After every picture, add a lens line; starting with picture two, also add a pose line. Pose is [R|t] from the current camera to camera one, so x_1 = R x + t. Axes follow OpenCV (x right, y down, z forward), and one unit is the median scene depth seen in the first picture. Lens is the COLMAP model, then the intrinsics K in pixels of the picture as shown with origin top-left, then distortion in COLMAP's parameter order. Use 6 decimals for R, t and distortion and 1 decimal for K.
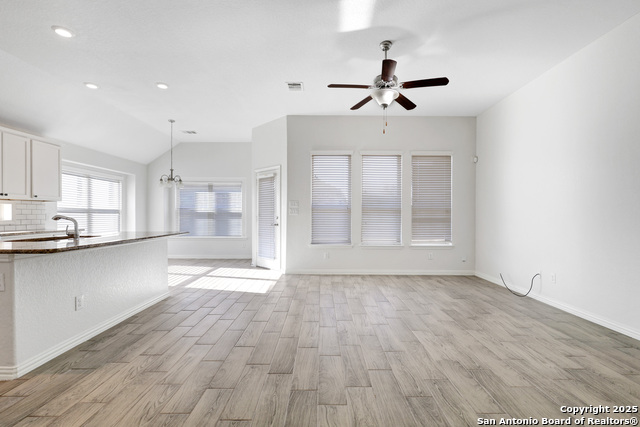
lens RADIAL K [[291.2, 0, 319.1], [0, 291.2, 224.0], [0, 0, 1]] dist [0.002399, 0.000254]
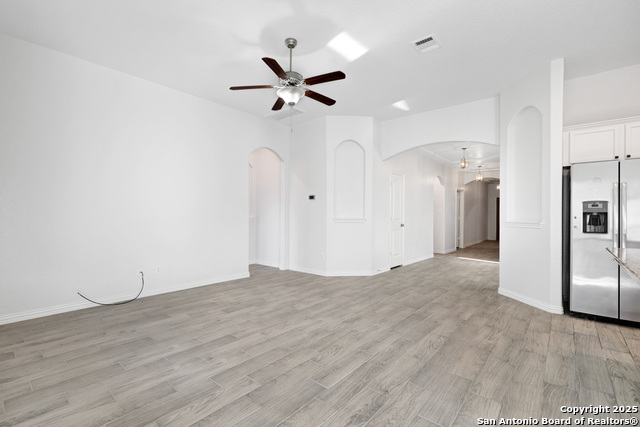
lens RADIAL K [[297.3, 0, 318.7], [0, 297.3, 212.6], [0, 0, 1]] dist [-0.001664, -0.000081]
pose [[-0.767219, -0.001176, 0.641385, -0.283445], [0.015291, 0.999681, 0.020123, -0.037023], [-0.641203, 0.025246, -0.766956, 0.972708]]
